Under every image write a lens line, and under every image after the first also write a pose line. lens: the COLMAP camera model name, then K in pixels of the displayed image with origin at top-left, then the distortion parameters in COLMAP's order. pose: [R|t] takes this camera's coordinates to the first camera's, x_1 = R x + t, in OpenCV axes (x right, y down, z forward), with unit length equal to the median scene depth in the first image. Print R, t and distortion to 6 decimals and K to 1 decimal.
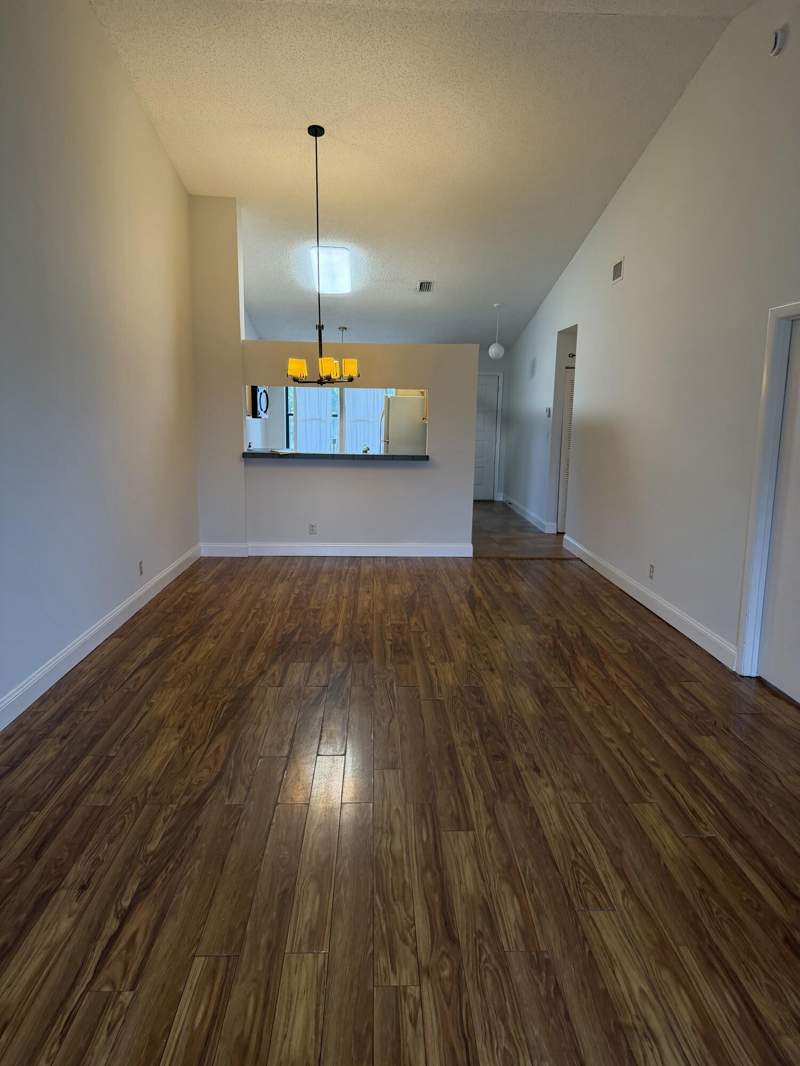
lens RADIAL K [[745.3, 0, 400.2], [0, 745.3, 533.4], [0, 0, 1]] dist [-0.005855, -0.001778]
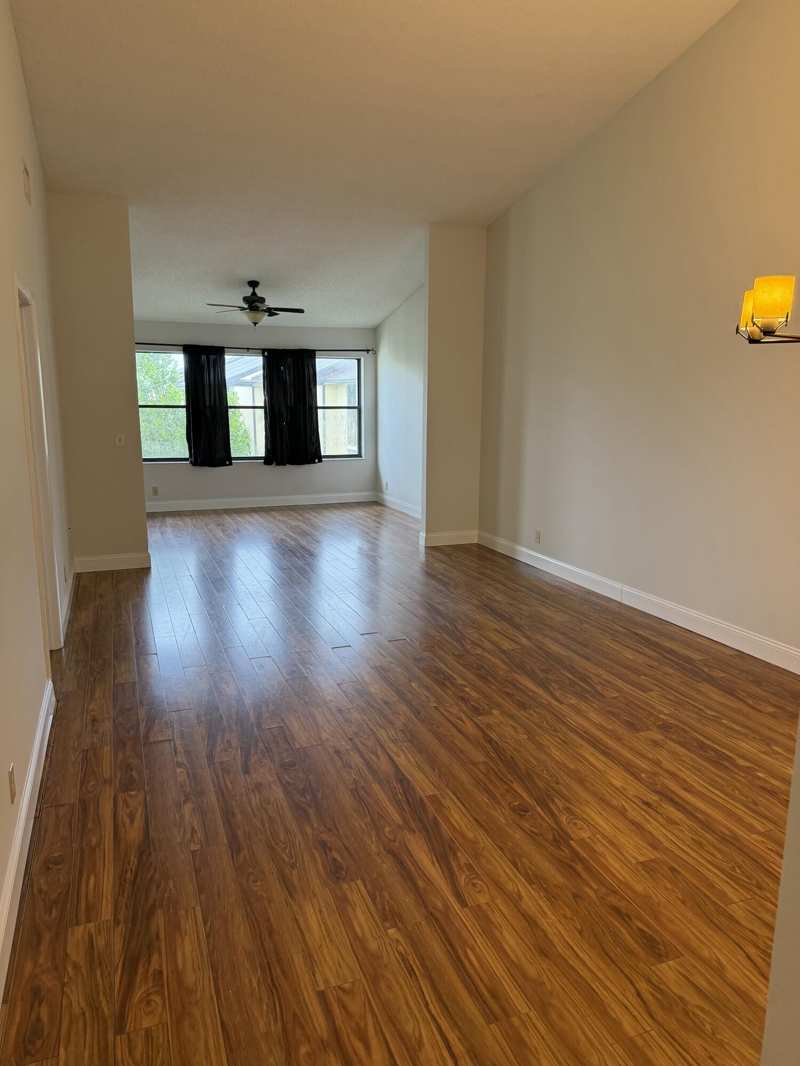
lens RADIAL K [[745.3, 0, 400.6], [0, 745.3, 533.7], [0, 0, 1]] dist [-0.005855, -0.001778]
pose [[-0.949845, 0.042017, -0.309886, 0.291814], [-0.063872, 0.943978, 0.323768, -0.268614], [0.306130, 0.327322, -0.893949, 1.620085]]
